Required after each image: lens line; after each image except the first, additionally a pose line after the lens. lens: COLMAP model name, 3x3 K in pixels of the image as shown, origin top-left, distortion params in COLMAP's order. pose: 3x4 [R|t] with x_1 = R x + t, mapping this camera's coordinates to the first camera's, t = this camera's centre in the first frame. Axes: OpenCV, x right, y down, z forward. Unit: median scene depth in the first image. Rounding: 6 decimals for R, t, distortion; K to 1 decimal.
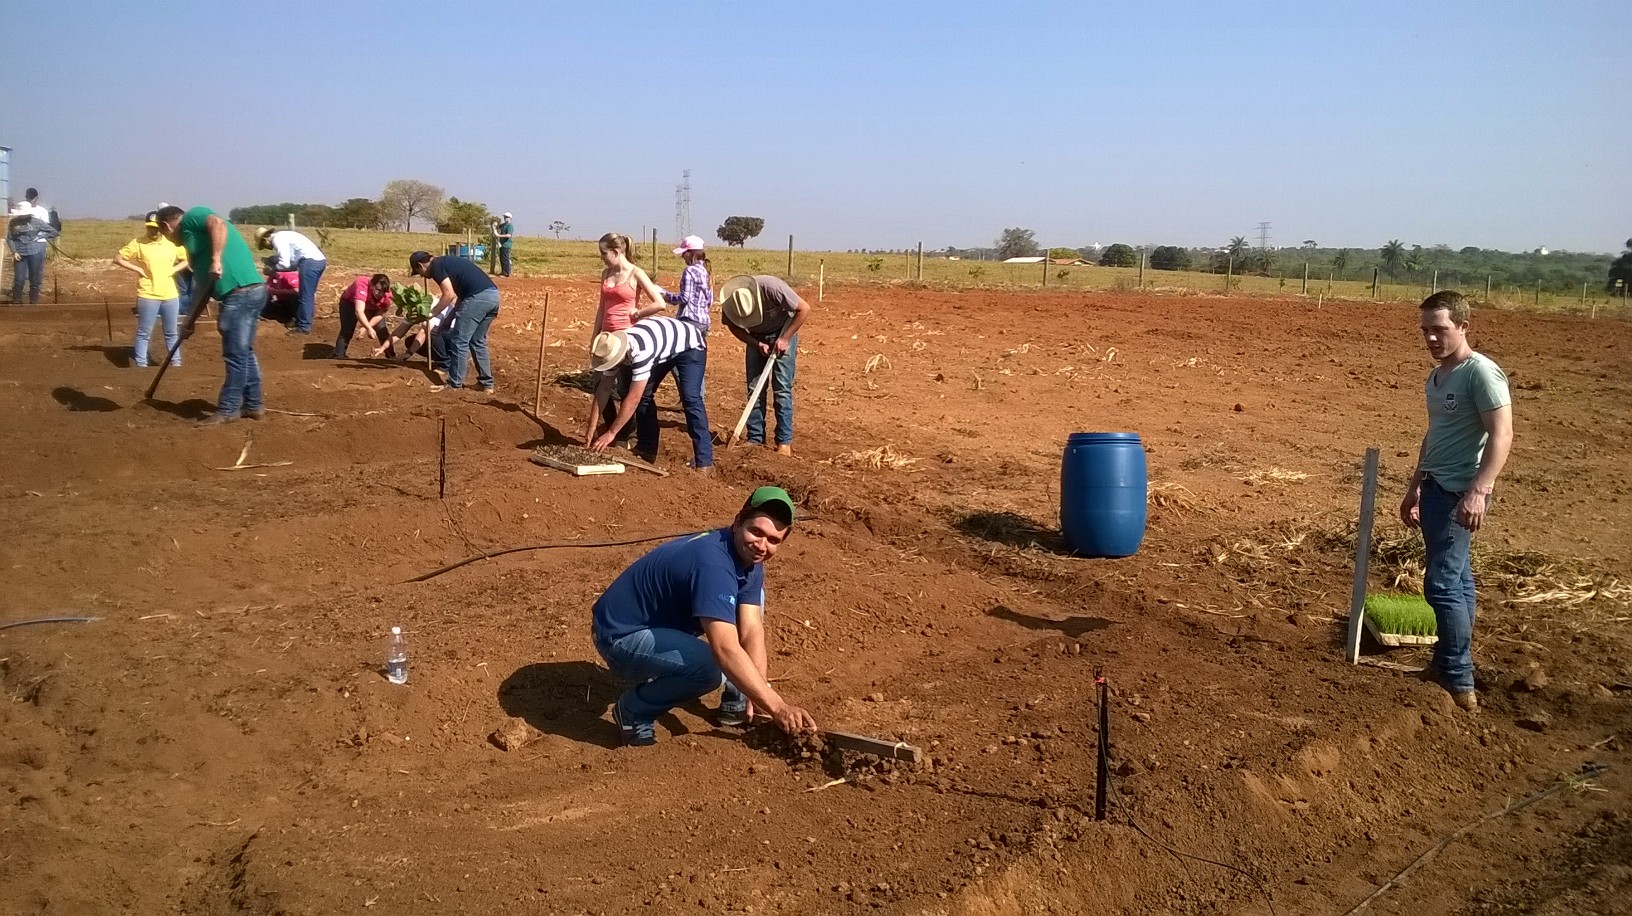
lens RADIAL K [[1350.9, 0, 778.9], [0, 1350.9, 460.7], [0, 0, 1]] dist [-0.020958, -0.035873]
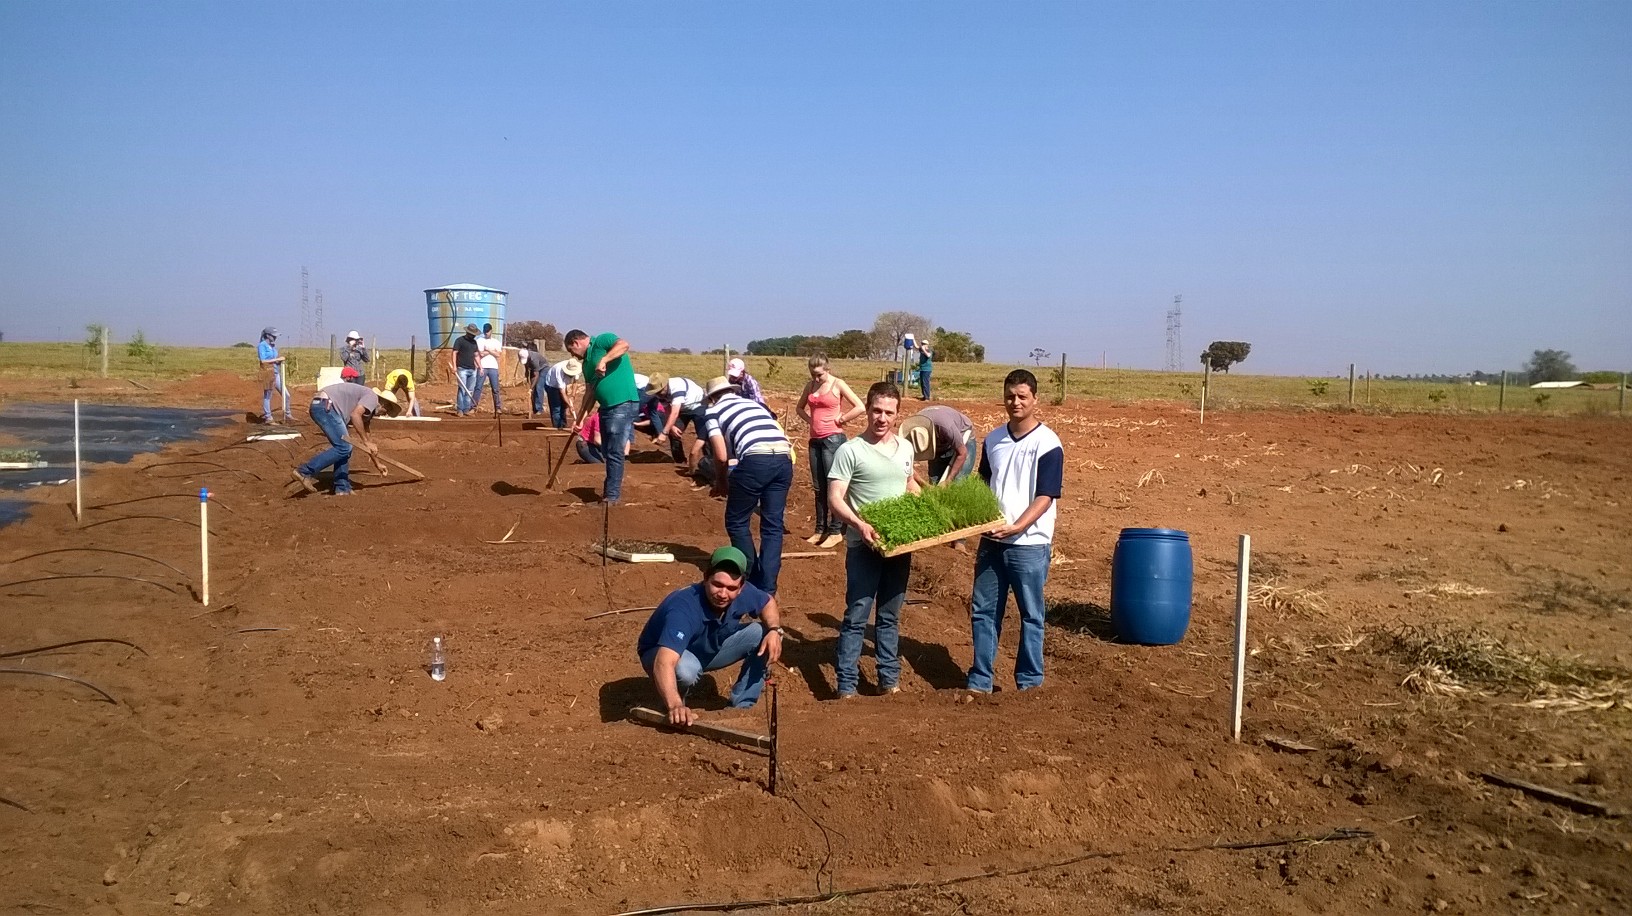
lens RADIAL K [[1350.9, 0, 778.9], [0, 1350.9, 460.7], [0, 0, 1]] dist [-0.020958, -0.035873]
pose [[0.936327, 0.013607, -0.350865, 0.150306], [-0.046265, 0.995318, -0.084866, 0.013278], [0.348067, 0.095695, 0.932573, -0.048234]]
